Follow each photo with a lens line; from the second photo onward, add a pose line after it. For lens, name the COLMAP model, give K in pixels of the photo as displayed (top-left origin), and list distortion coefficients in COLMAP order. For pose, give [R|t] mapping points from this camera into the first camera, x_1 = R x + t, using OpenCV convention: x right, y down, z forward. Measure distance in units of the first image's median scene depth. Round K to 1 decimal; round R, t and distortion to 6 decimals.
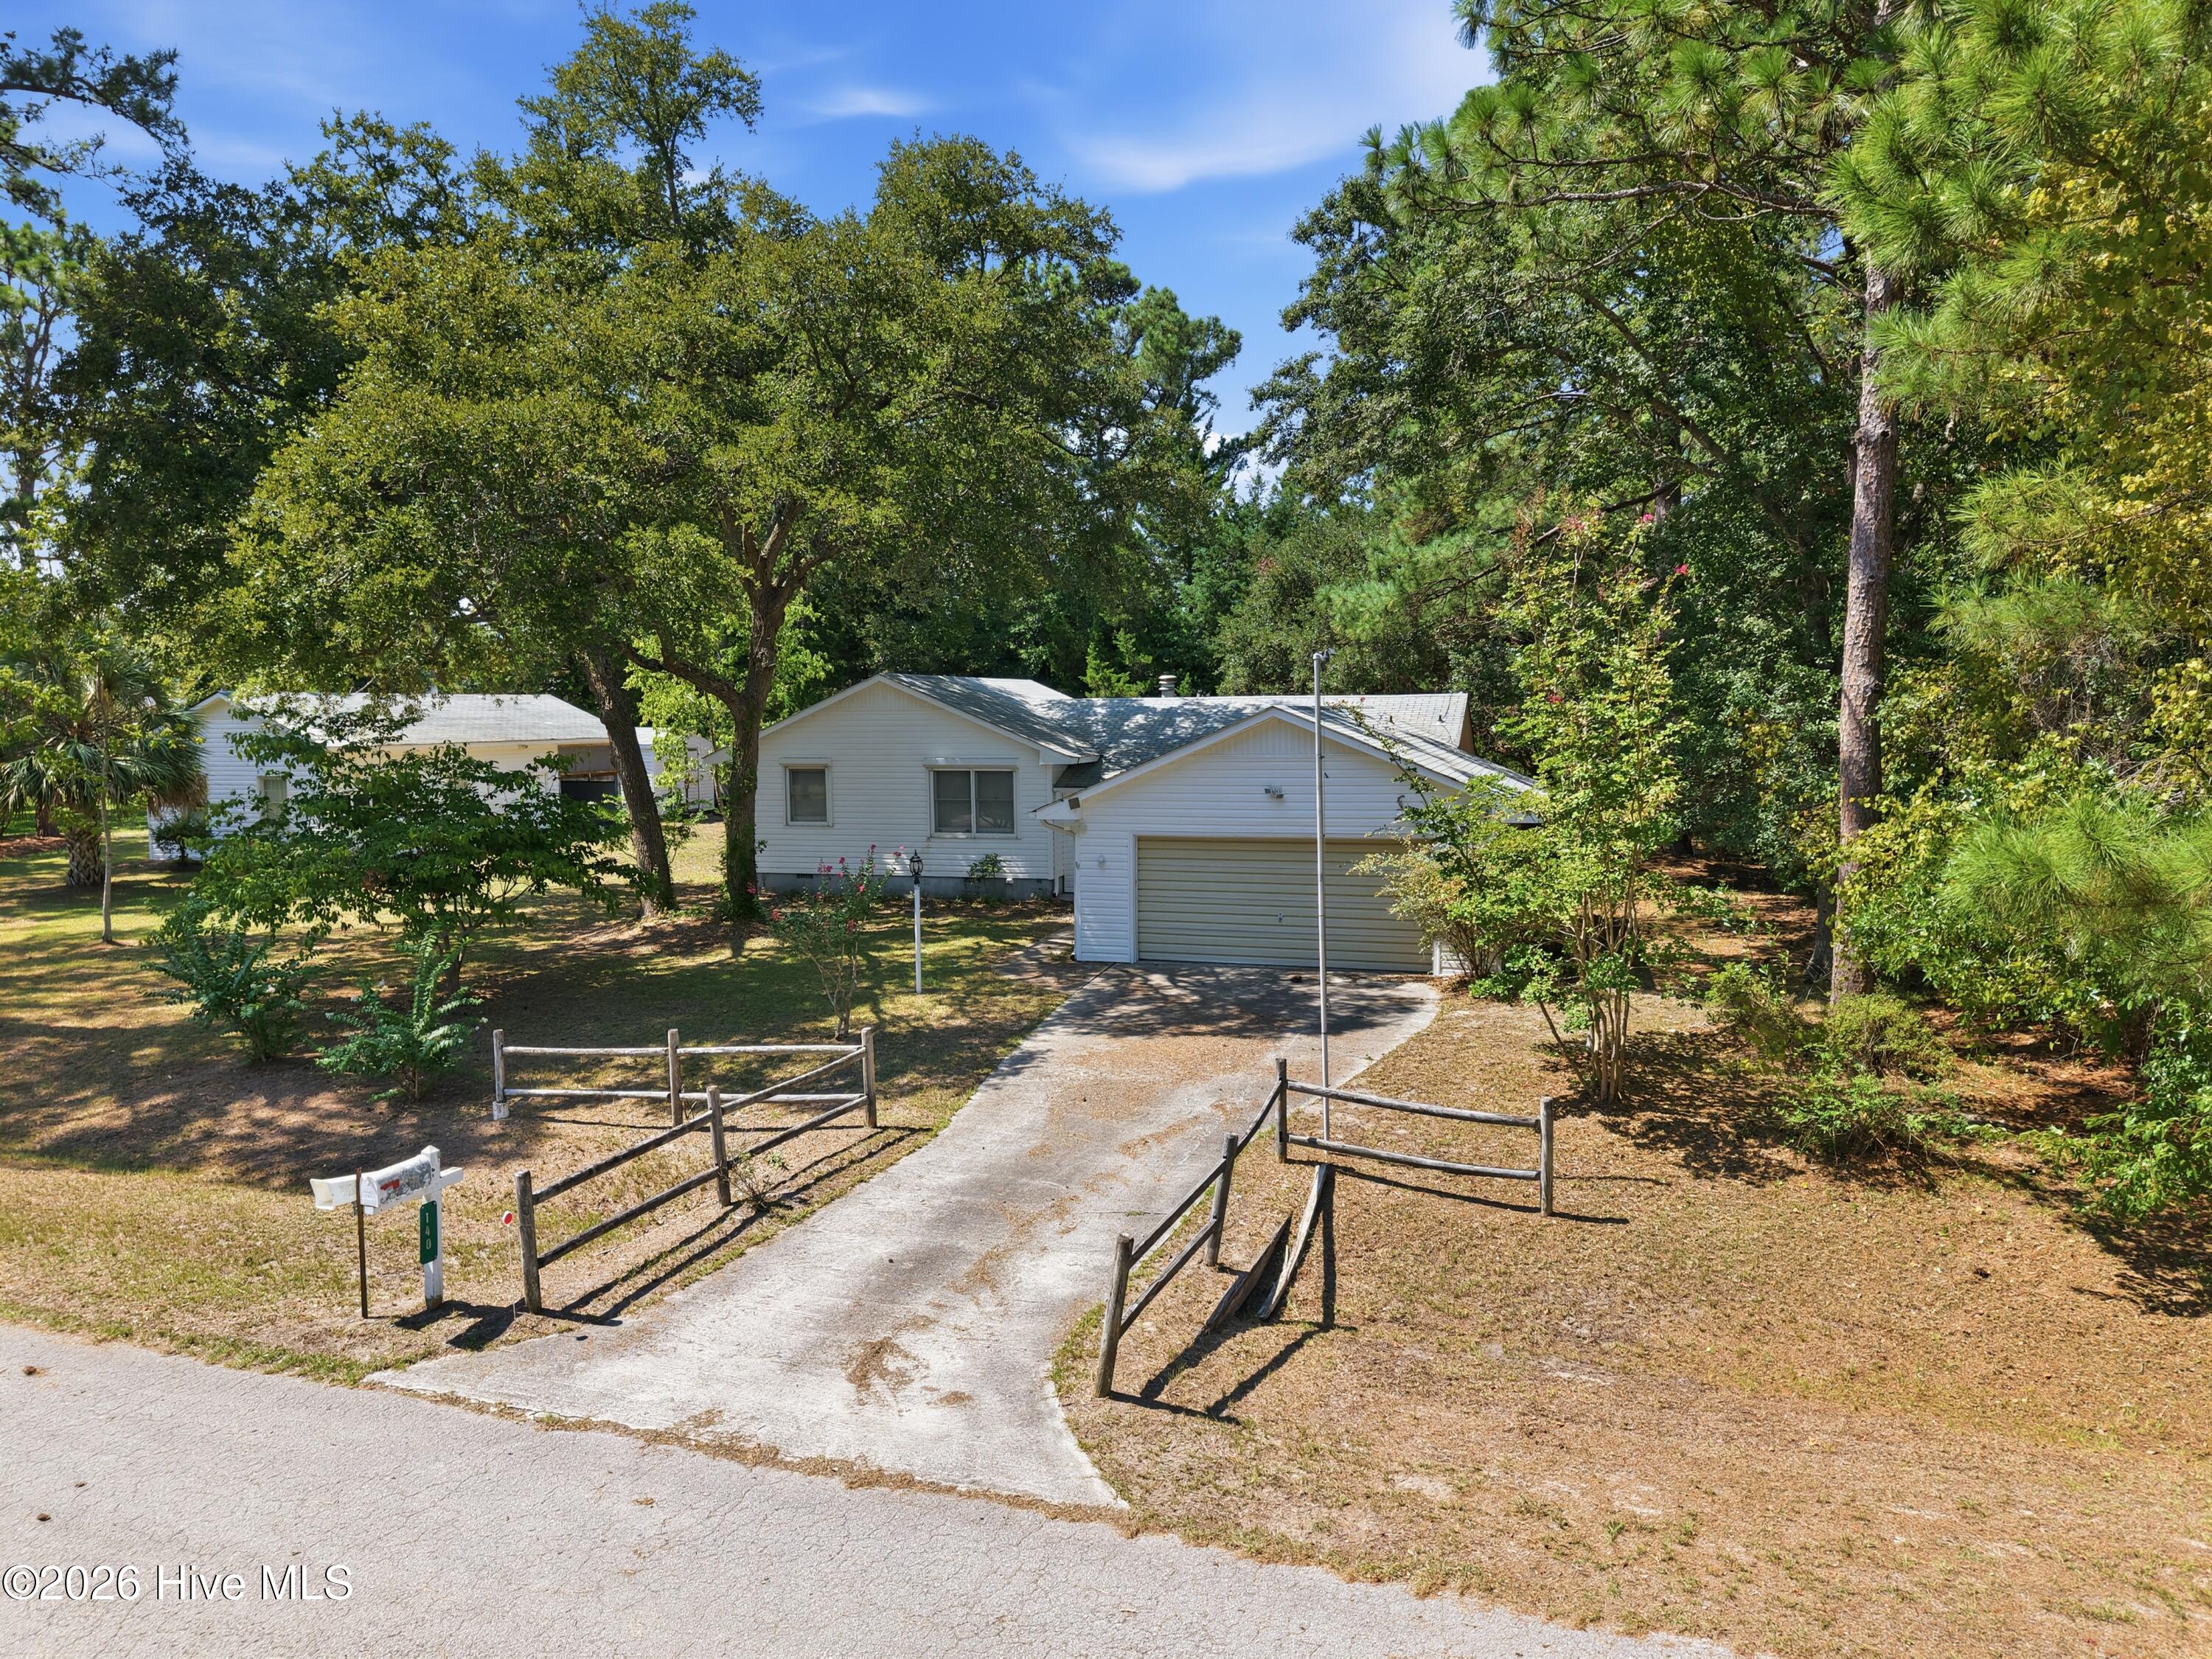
lens RADIAL K [[1489.1, 0, 1100.0], [0, 1489.1, 830.9], [0, 0, 1]] dist [0.010885, -0.012904]
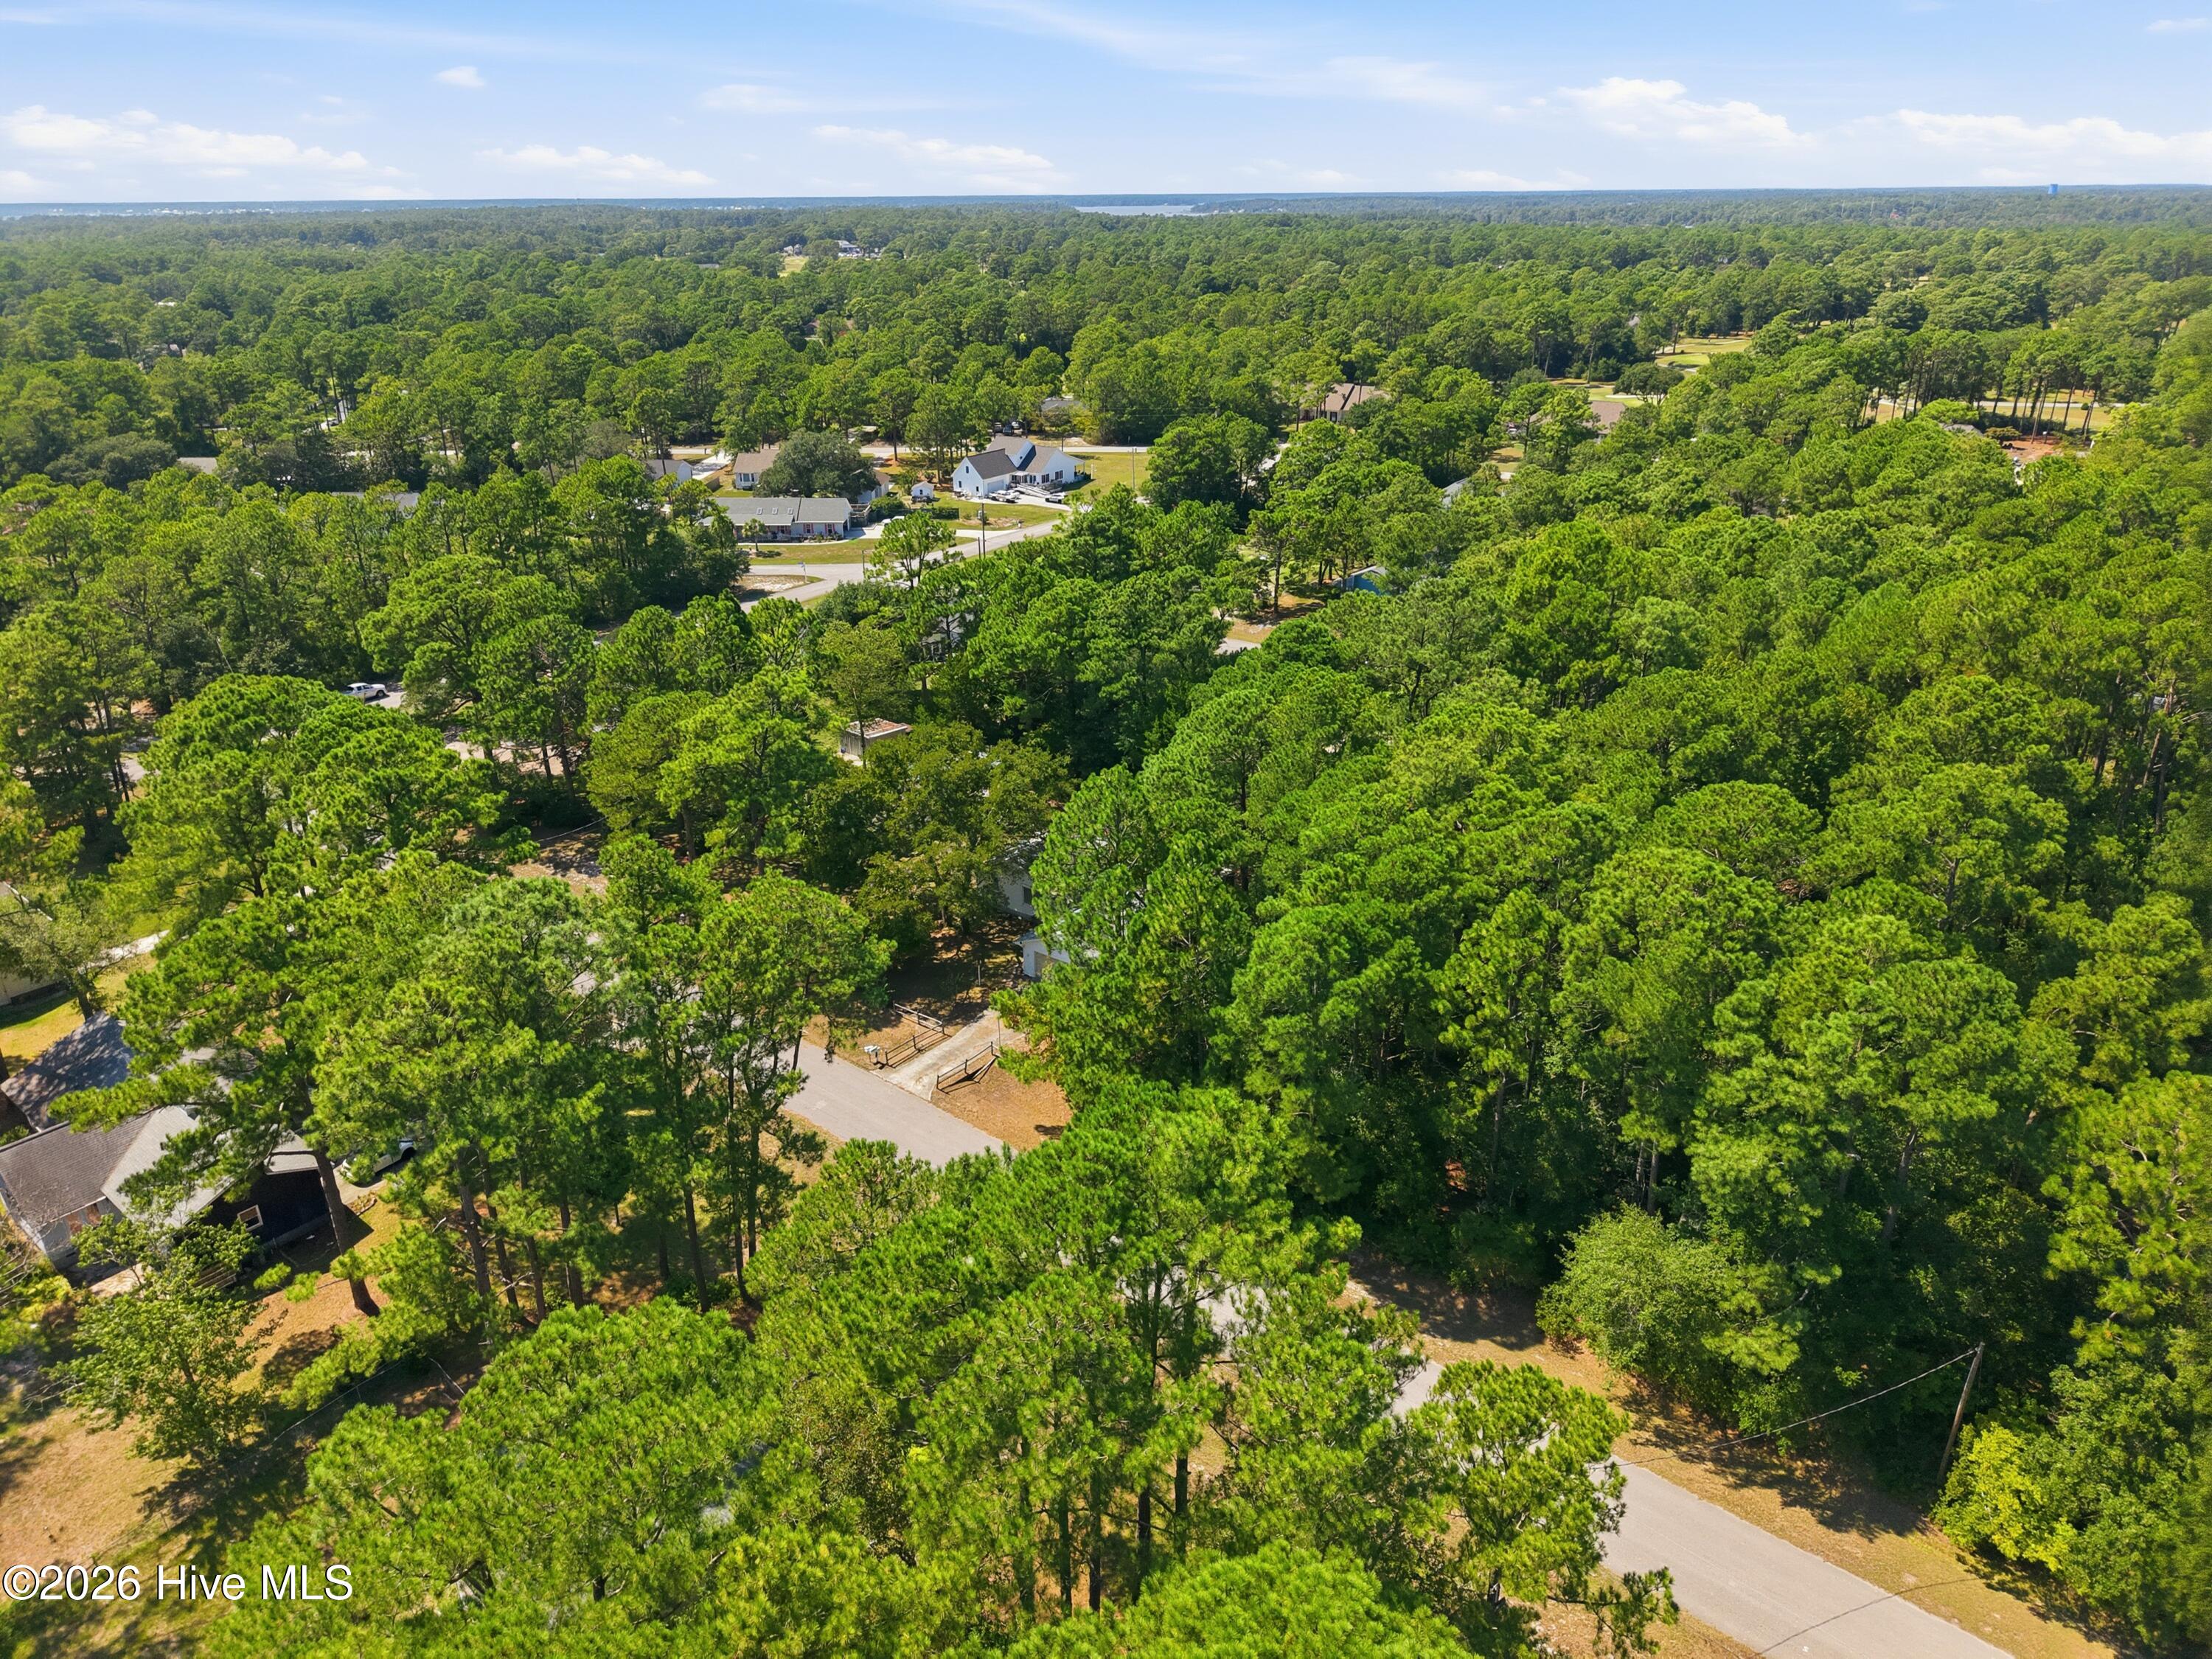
lens RADIAL K [[1489.1, 0, 1093.1], [0, 1489.1, 825.3], [0, 0, 1]] dist [0.010885, -0.012904]
pose [[0.935893, 0.130966, -0.327035, 3.381278], [-0.020803, 0.947254, 0.319809, -3.782938], [0.351669, -0.292504, 0.889253, -5.858610]]
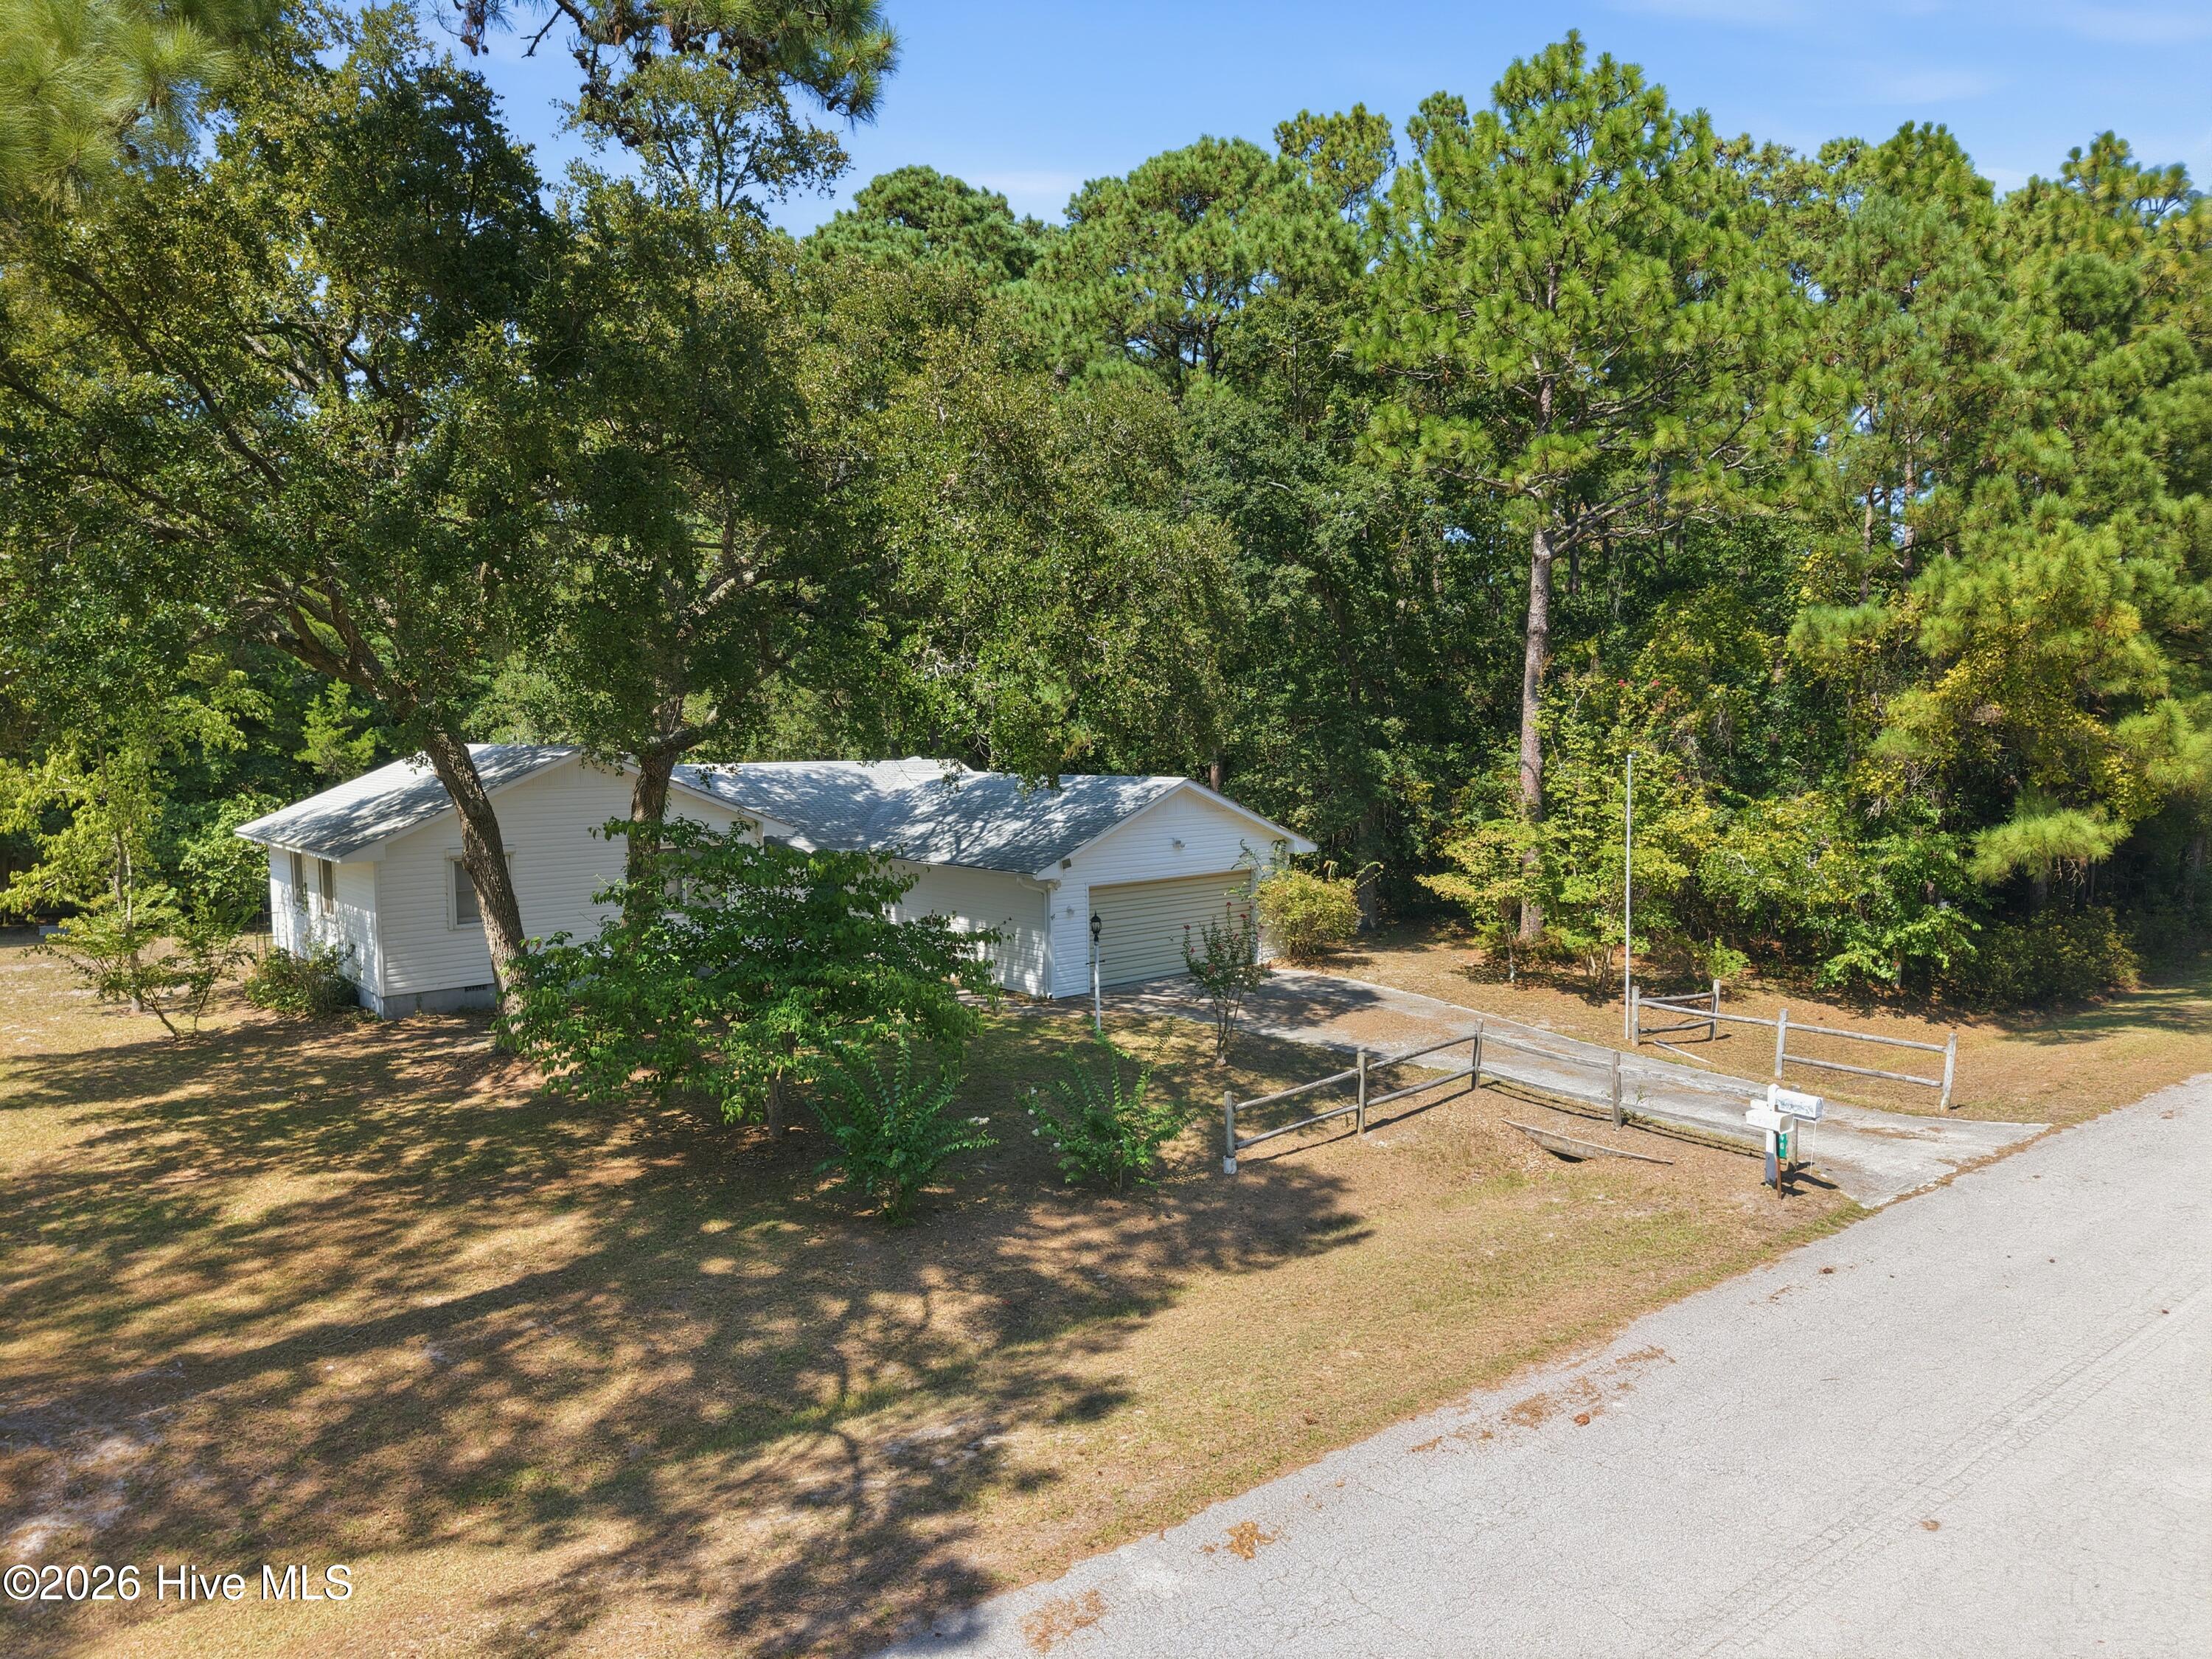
lens RADIAL K [[1489.1, 0, 1087.6], [0, 1489.1, 840.8], [0, 0, 1]] dist [0.010885, -0.012904]
pose [[0.544276, -0.063760, 0.836480, -2.139056], [0.077018, 0.996694, 0.025858, -0.139222], [-0.835363, 0.050350, 0.547387, 0.729036]]
